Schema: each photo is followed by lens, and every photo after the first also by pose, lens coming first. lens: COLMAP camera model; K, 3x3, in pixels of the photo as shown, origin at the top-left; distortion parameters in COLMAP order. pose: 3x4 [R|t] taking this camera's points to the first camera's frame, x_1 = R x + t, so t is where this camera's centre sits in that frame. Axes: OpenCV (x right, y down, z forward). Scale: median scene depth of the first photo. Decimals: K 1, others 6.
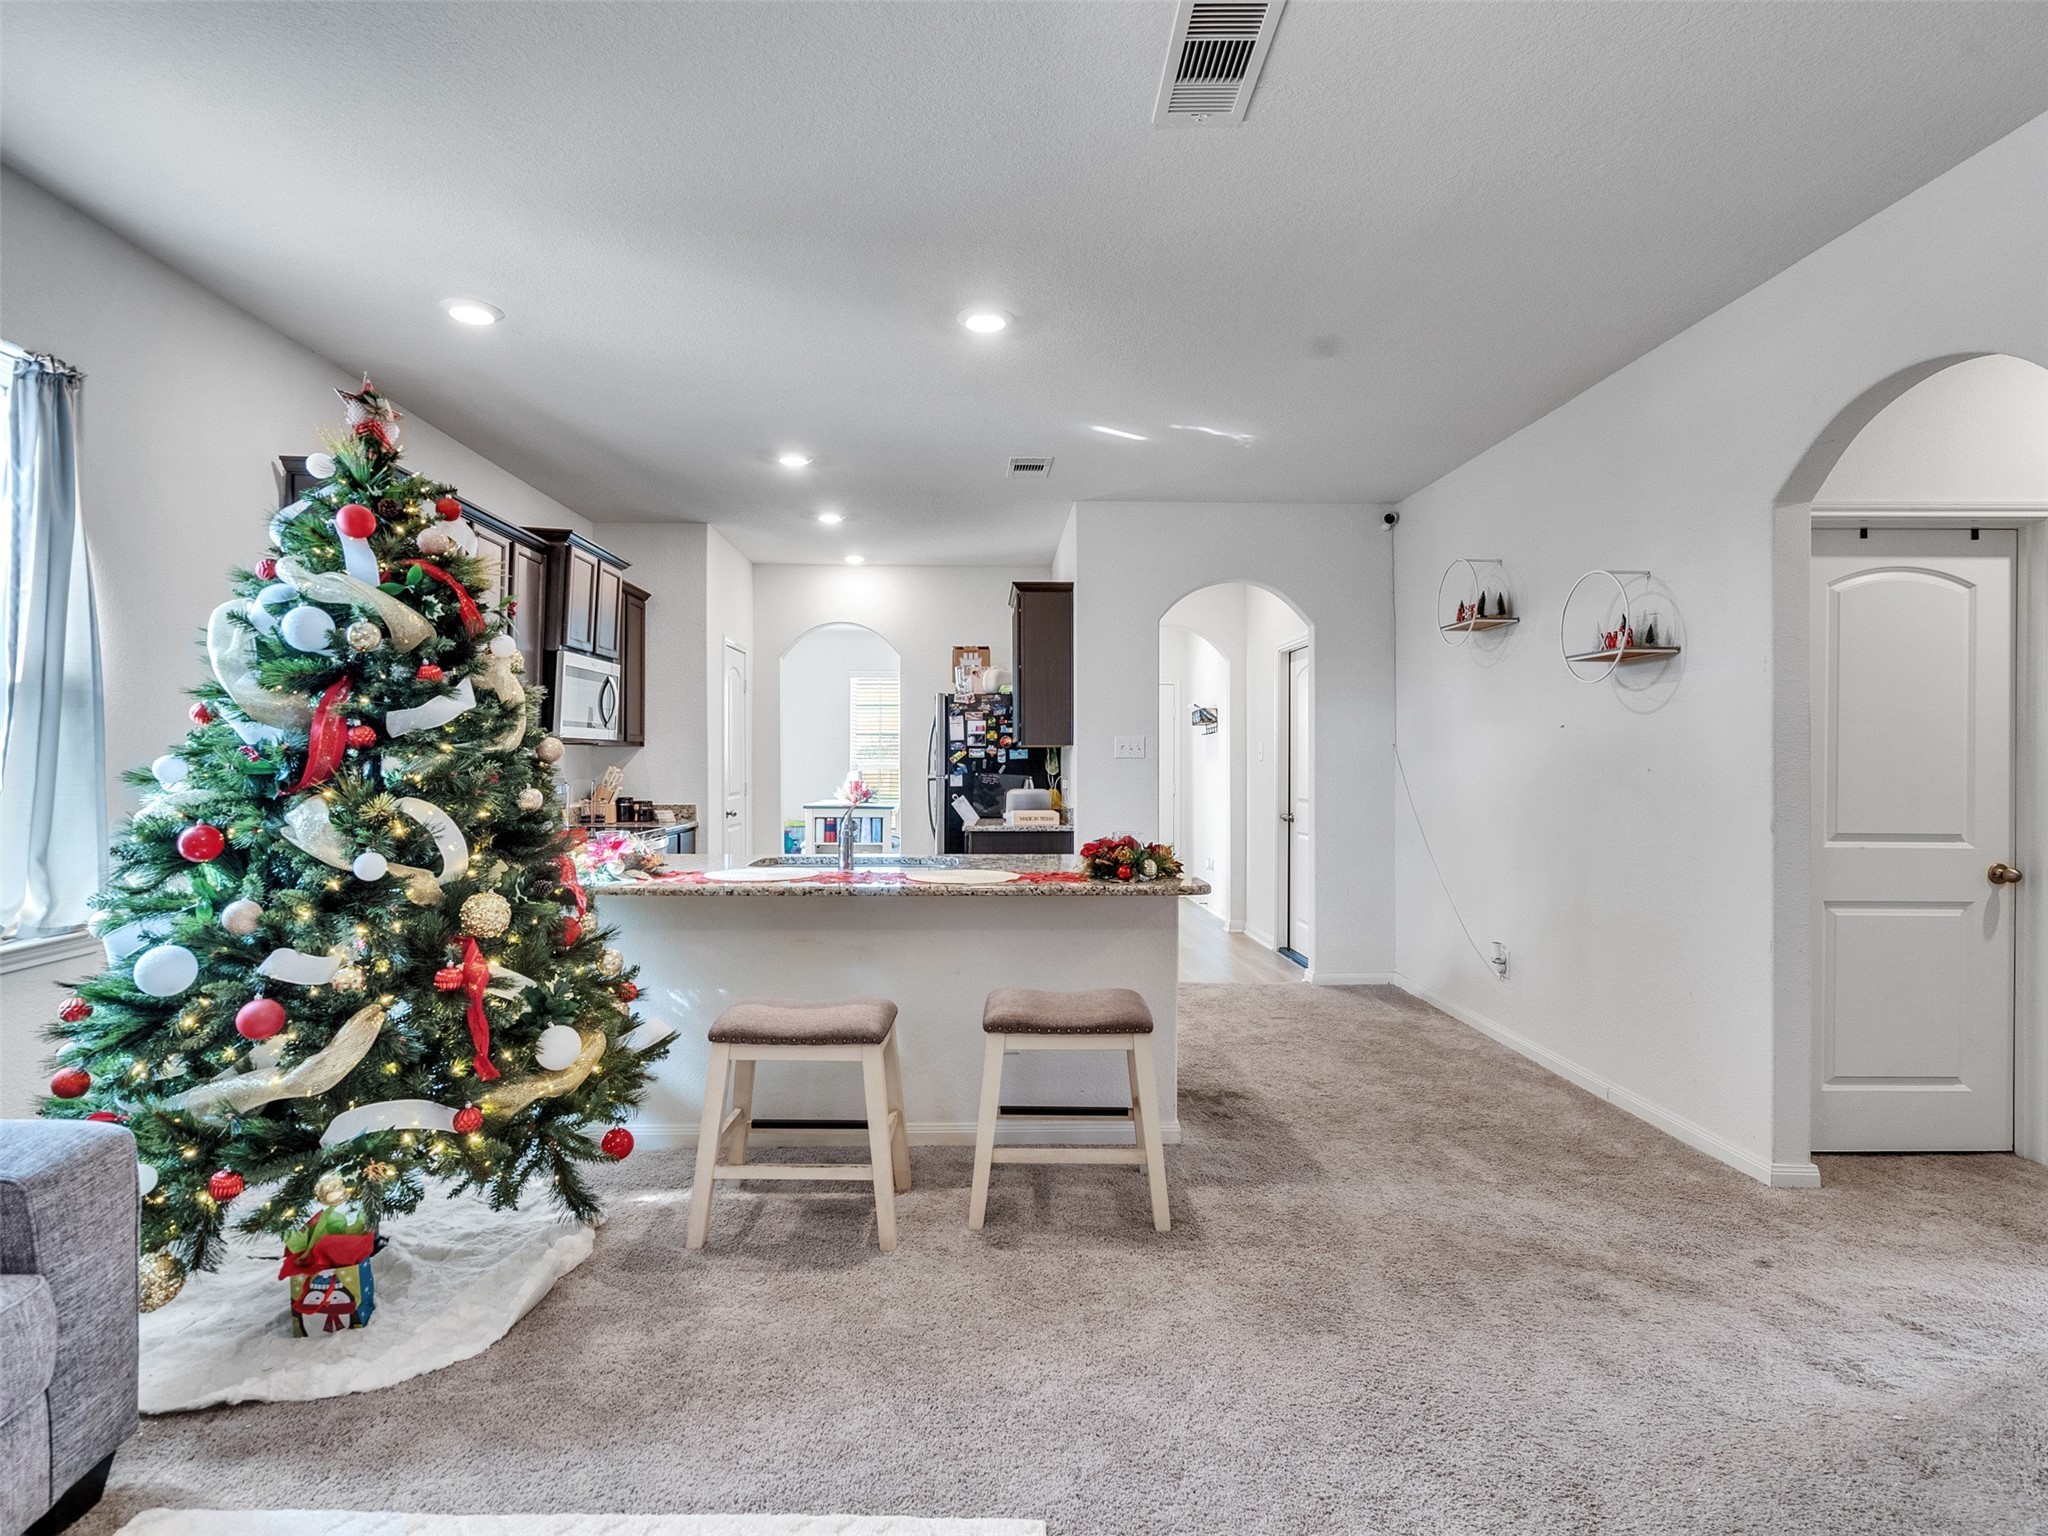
lens RADIAL K [[1035.8, 0, 1015.1], [0, 1035.8, 767.3], [0, 0, 1]] dist [-0.004283, 0.005691]
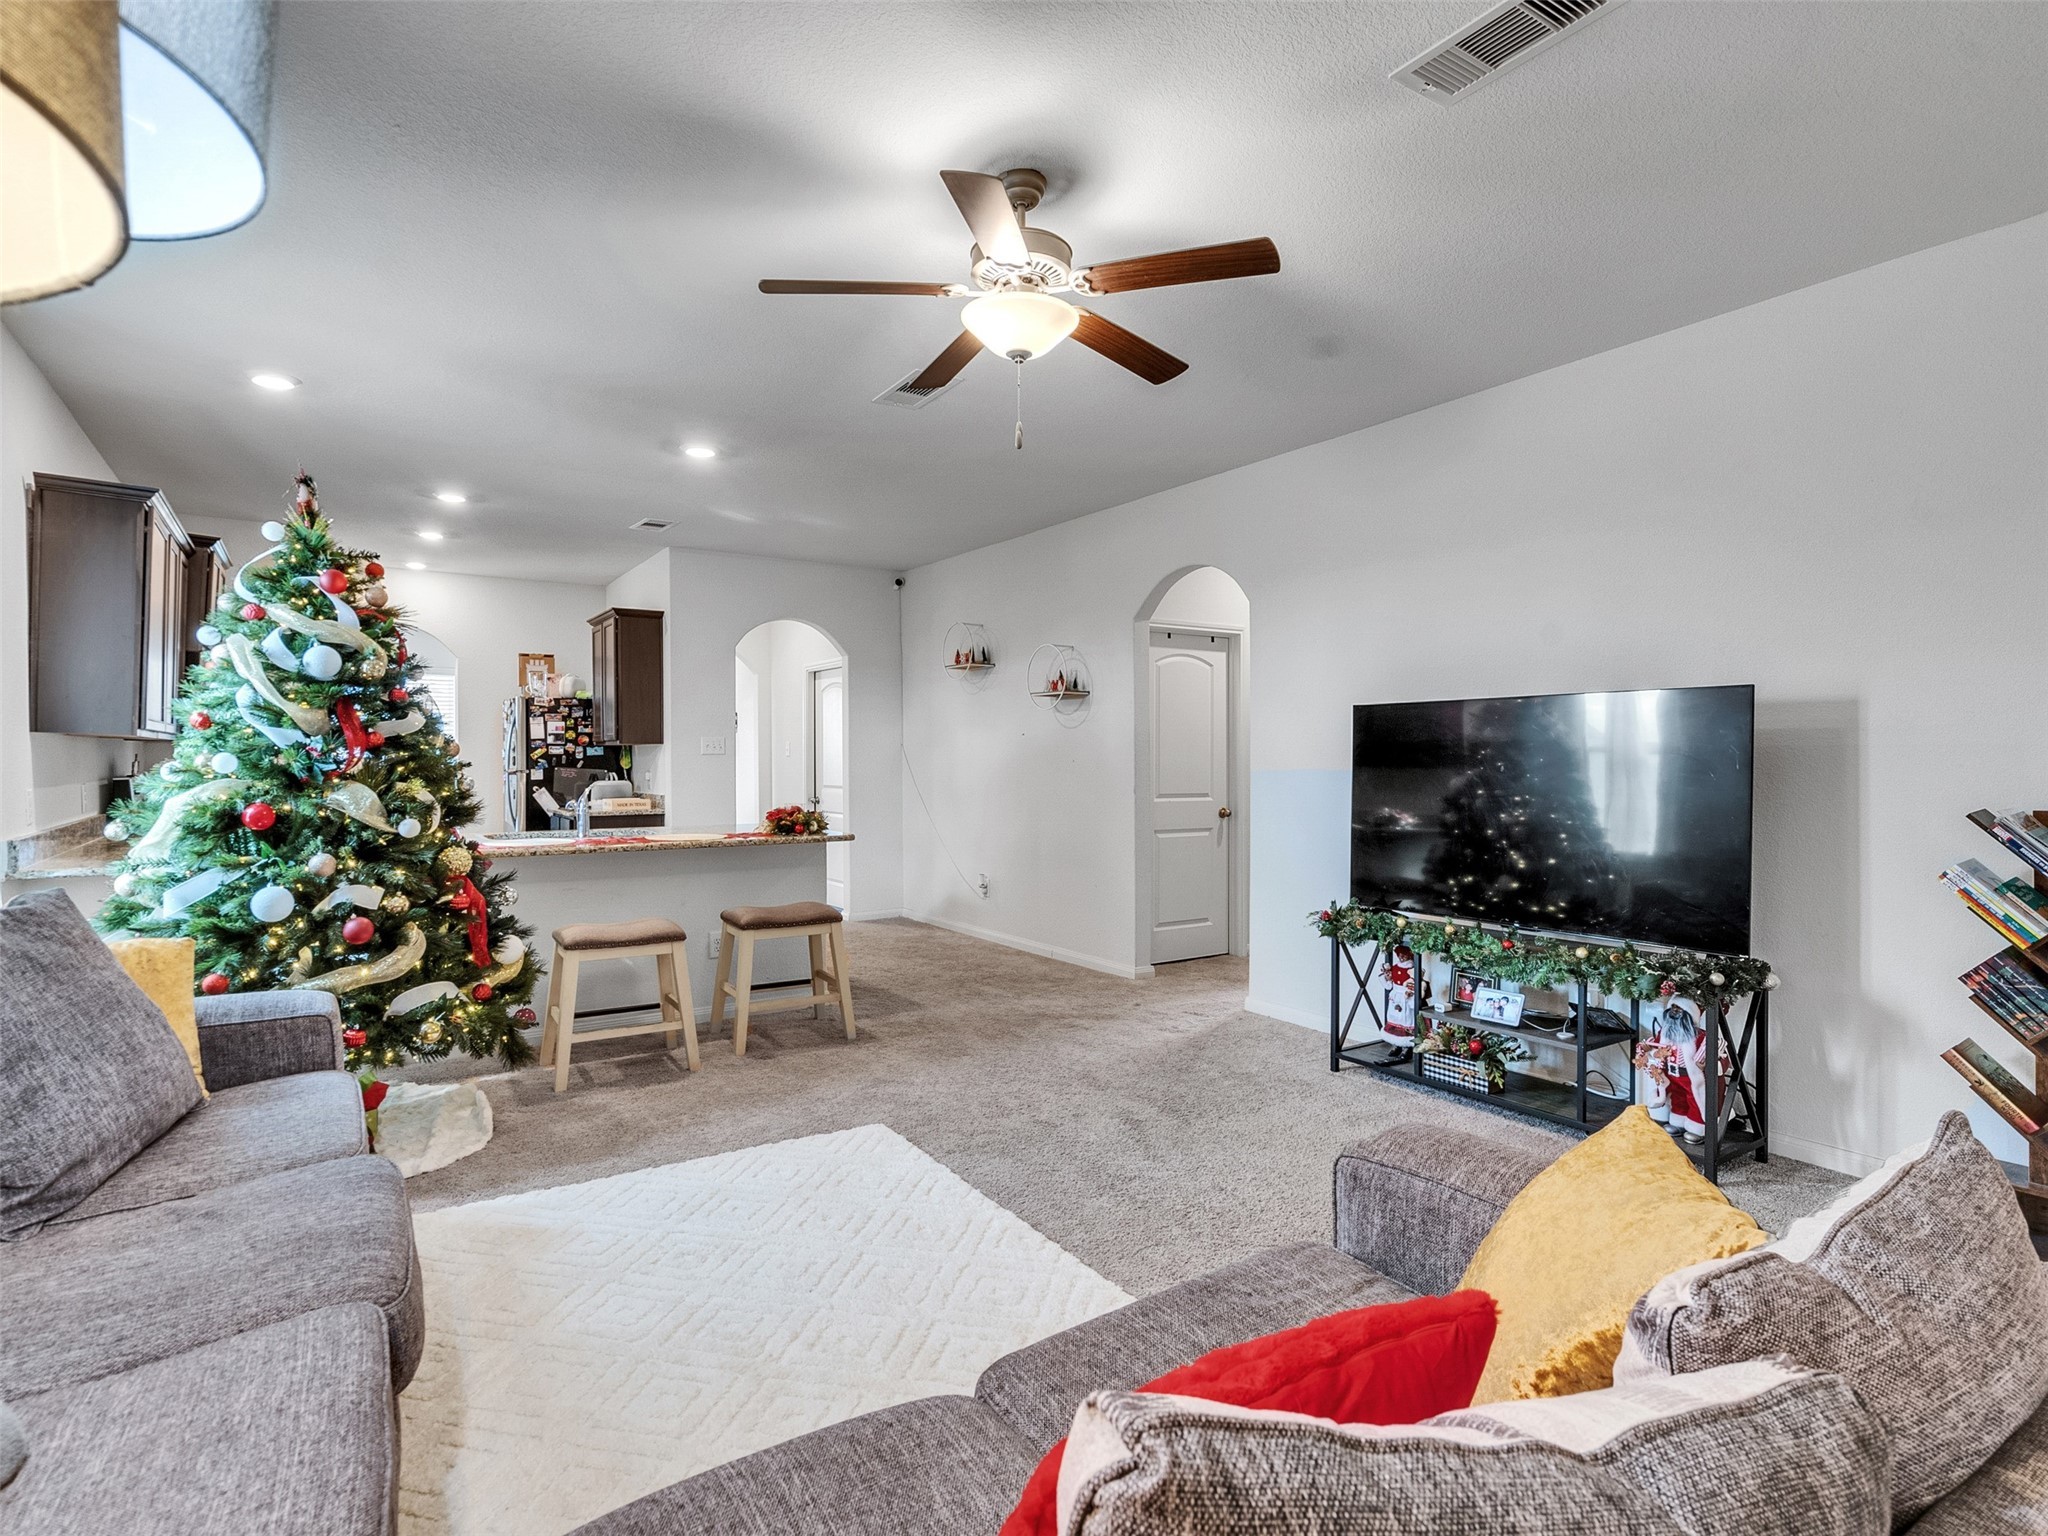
lens RADIAL K [[1035.8, 0, 1015.1], [0, 1035.8, 767.3], [0, 0, 1]] dist [-0.004283, 0.005691]
pose [[0.846657, -0.007468, 0.532087, -0.395839], [0.005421, 0.999971, 0.005409, 0.003188], [-0.532112, -0.001695, 0.846672, -0.418793]]
